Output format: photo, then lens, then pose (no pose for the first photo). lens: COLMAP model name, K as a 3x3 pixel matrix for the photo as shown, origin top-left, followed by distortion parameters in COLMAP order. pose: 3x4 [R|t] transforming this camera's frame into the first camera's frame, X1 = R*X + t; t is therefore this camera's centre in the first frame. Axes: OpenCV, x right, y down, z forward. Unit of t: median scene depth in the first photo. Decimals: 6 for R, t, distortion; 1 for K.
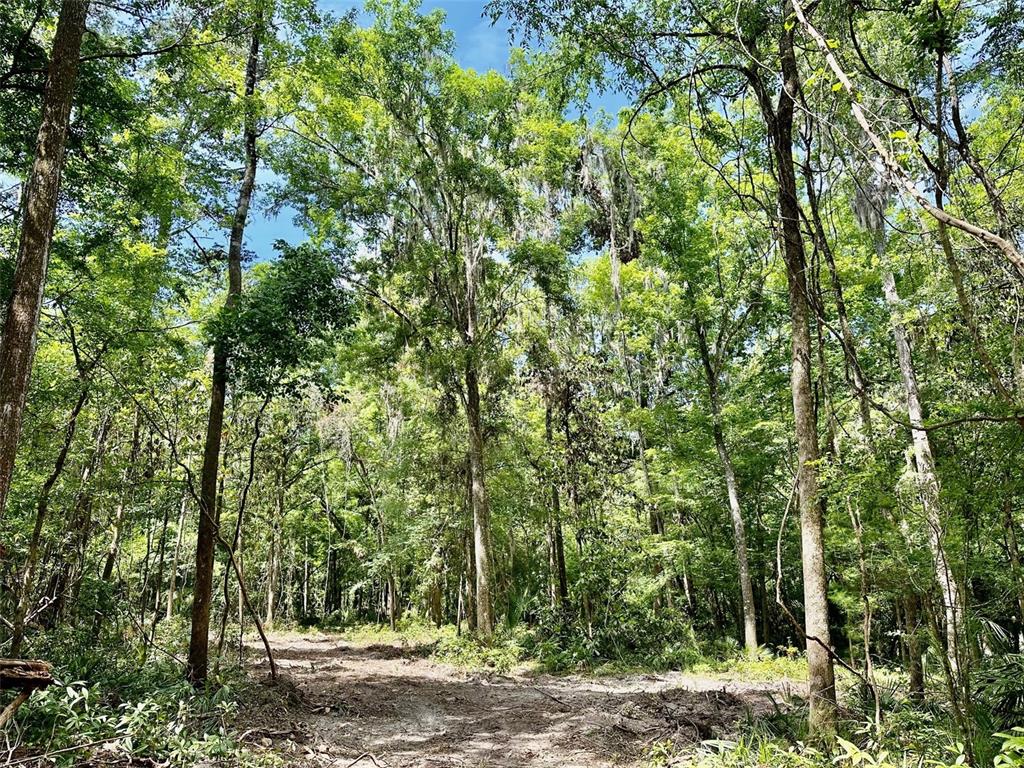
lens RADIAL K [[702.5, 0, 512.0], [0, 702.5, 384.0], [0, 0, 1]] dist [0.066530, -0.007113]
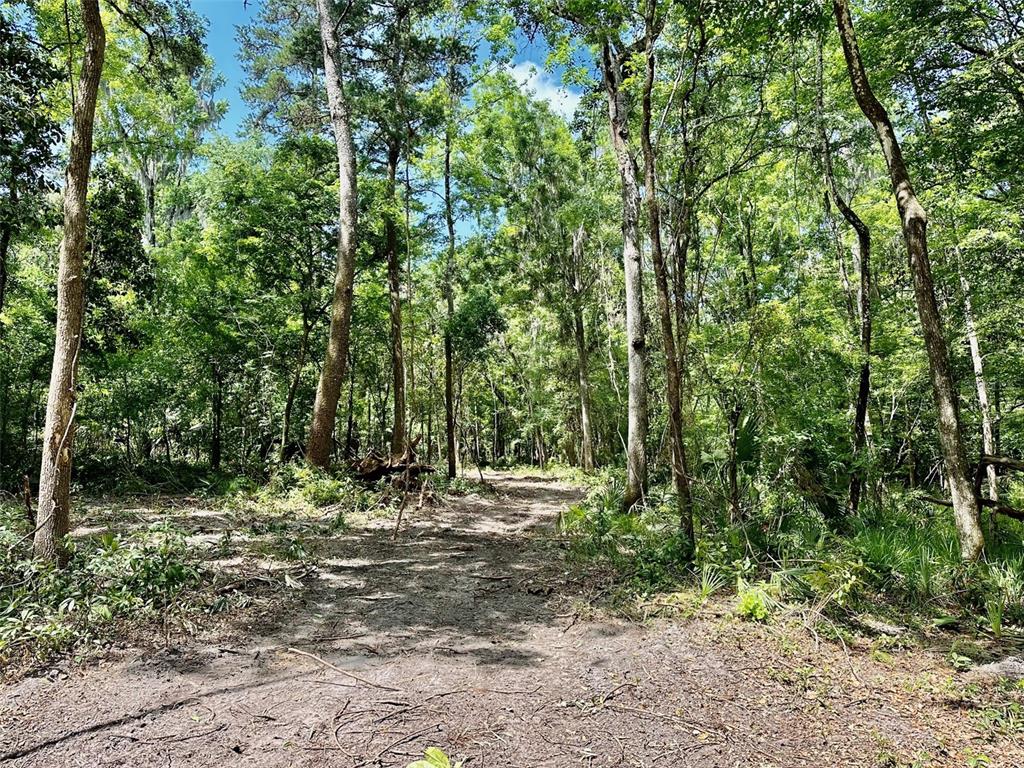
lens RADIAL K [[702.5, 0, 512.0], [0, 702.5, 384.0], [0, 0, 1]] dist [0.066530, -0.007113]
pose [[0.977327, -0.012236, -0.211380, 0.093579], [0.054389, 0.979337, 0.194782, -0.127501], [0.204629, -0.201863, 0.957799, -0.420546]]
